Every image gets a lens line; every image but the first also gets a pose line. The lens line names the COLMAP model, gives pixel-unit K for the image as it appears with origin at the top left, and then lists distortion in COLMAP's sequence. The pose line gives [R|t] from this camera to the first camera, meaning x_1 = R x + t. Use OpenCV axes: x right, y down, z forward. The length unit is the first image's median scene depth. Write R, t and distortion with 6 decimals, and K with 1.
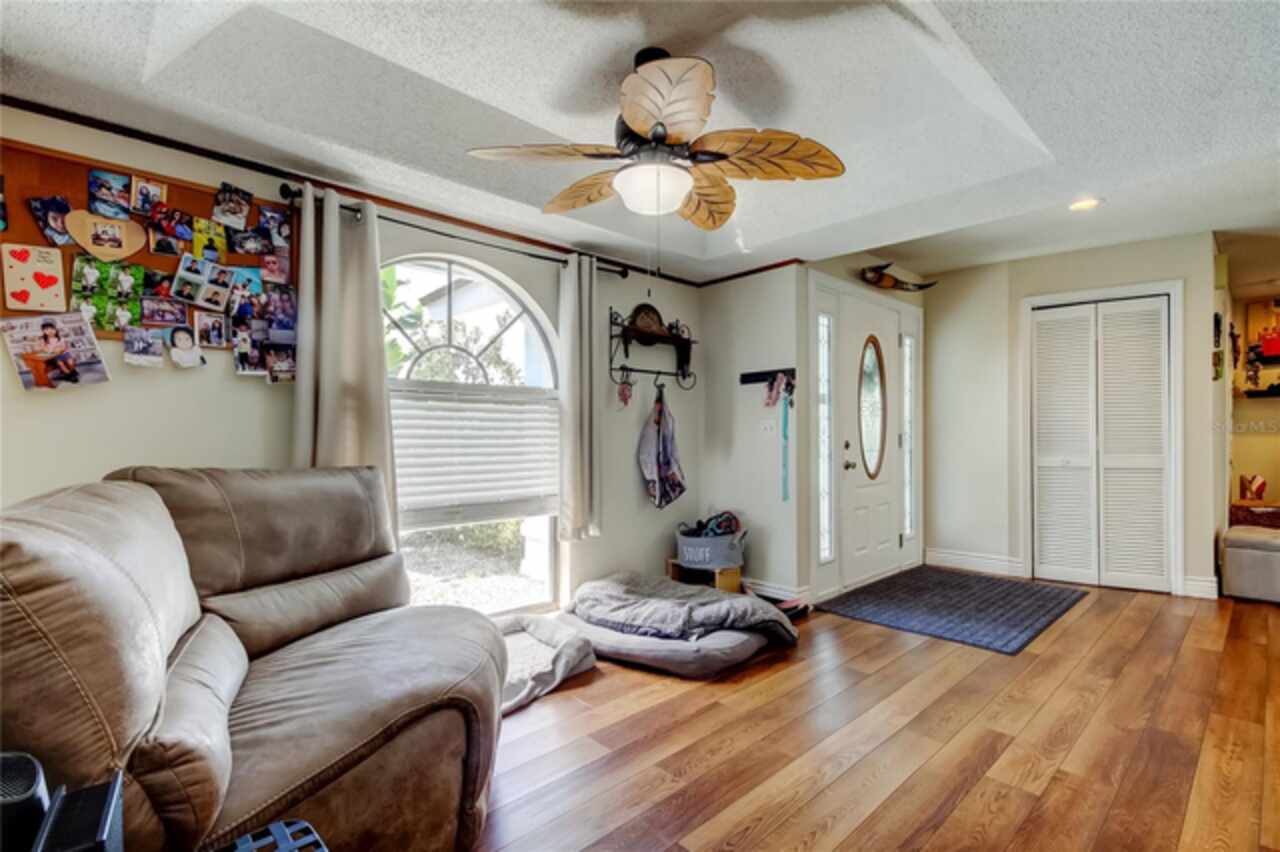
lens RADIAL K [[589.1, 0, 634.1], [0, 589.1, 443.1], [0, 0, 1]] dist [0.011565, -0.001002]
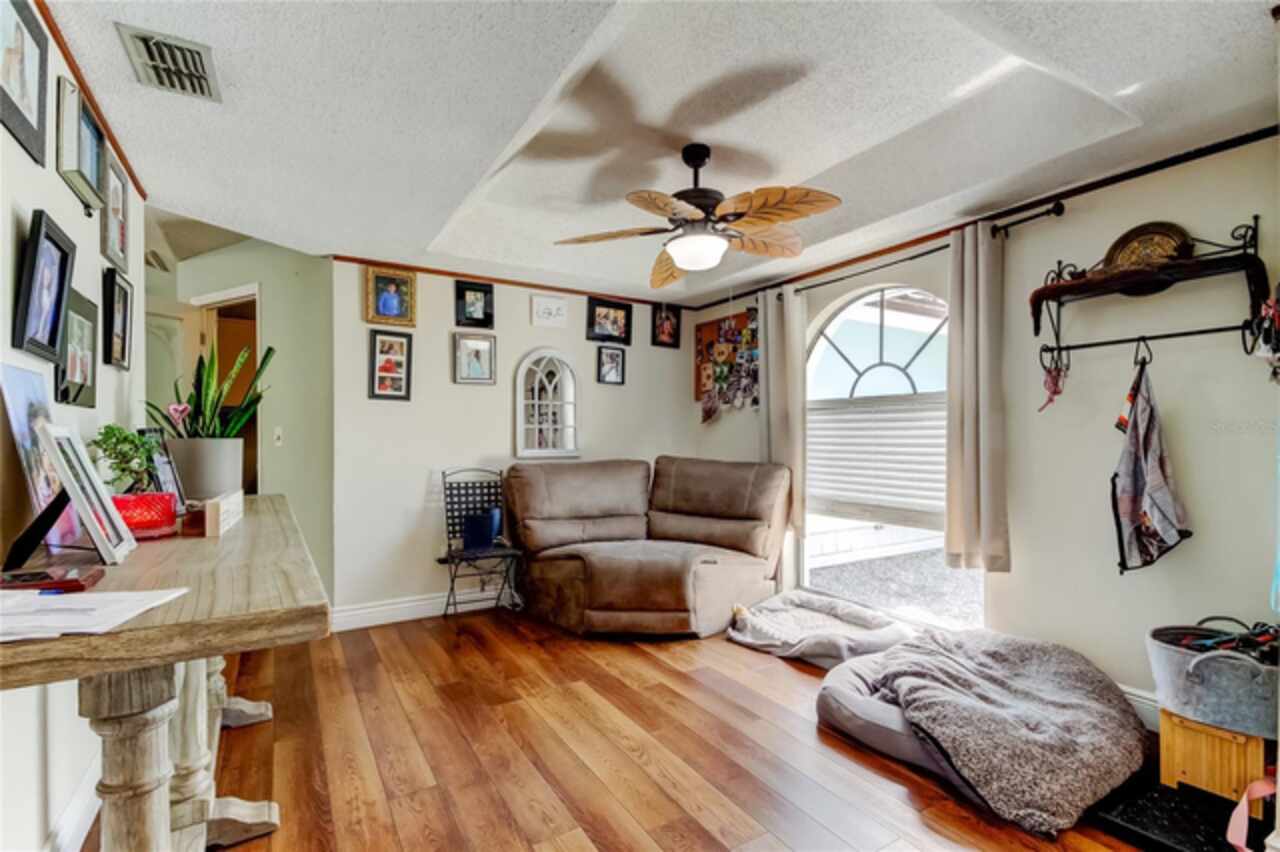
lens RADIAL K [[589.1, 0, 634.1], [0, 589.1, 443.1], [0, 0, 1]] dist [0.011565, -0.001002]
pose [[-0.212122, 0.010113, -0.977191, 1.227505], [-0.009115, 0.999882, 0.012327, -0.030692], [0.977201, 0.011522, -0.212005, 1.072443]]
